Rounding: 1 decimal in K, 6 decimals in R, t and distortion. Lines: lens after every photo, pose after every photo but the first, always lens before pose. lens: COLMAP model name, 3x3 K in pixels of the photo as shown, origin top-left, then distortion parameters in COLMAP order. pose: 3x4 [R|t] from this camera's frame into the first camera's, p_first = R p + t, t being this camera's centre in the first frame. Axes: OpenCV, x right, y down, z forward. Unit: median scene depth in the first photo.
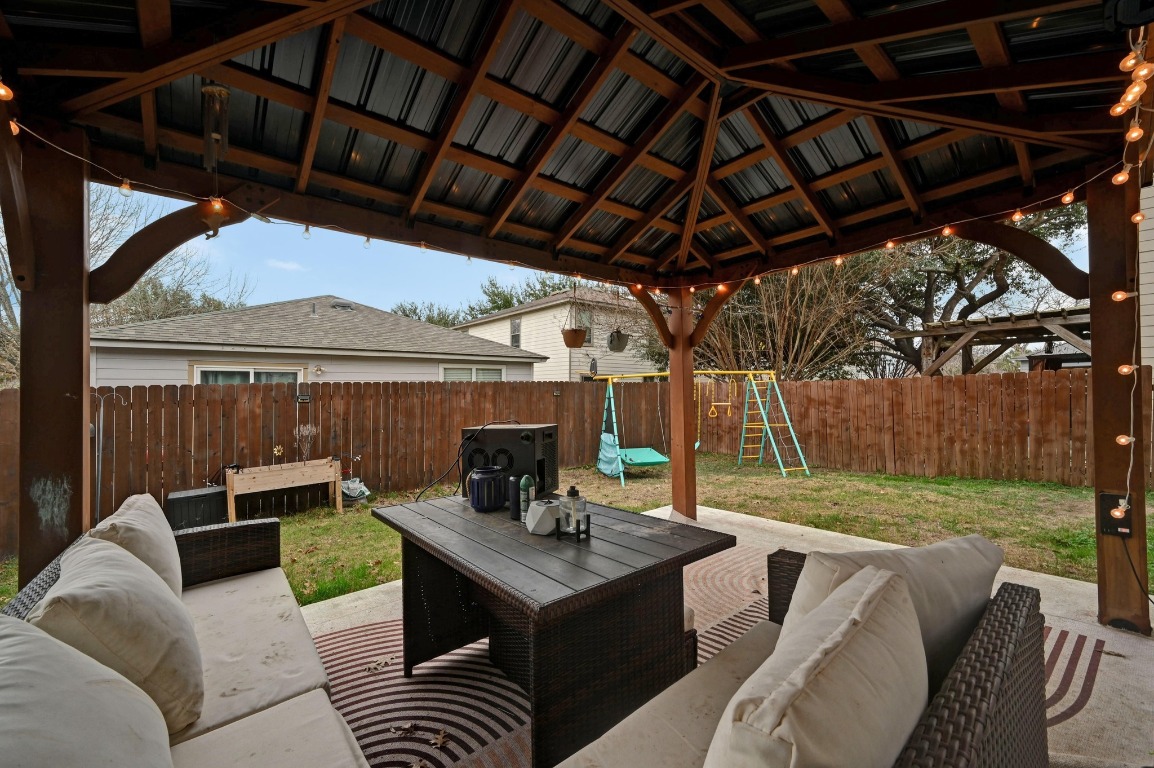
lens RADIAL K [[456.2, 0, 574.3], [0, 456.2, 389.6], [0, 0, 1]] dist [-0.000830, -0.000211]
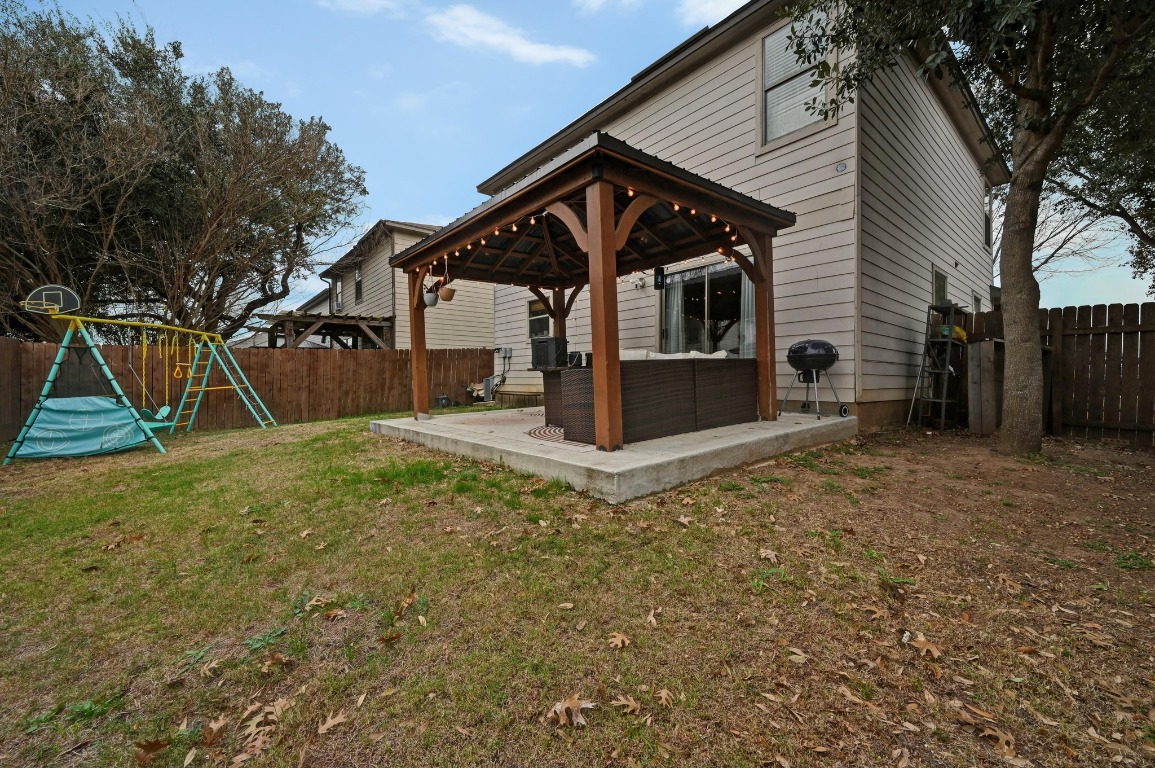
lens RADIAL K [[456.6, 0, 578.3], [0, 456.6, 383.4], [0, 0, 1]] dist [-0.000830, -0.000211]
pose [[-0.005394, -0.000006, 0.999985, -0.639933], [0.007338, 0.999973, 0.000046, 0.080921], [-0.999959, 0.007338, -0.005394, 0.223106]]
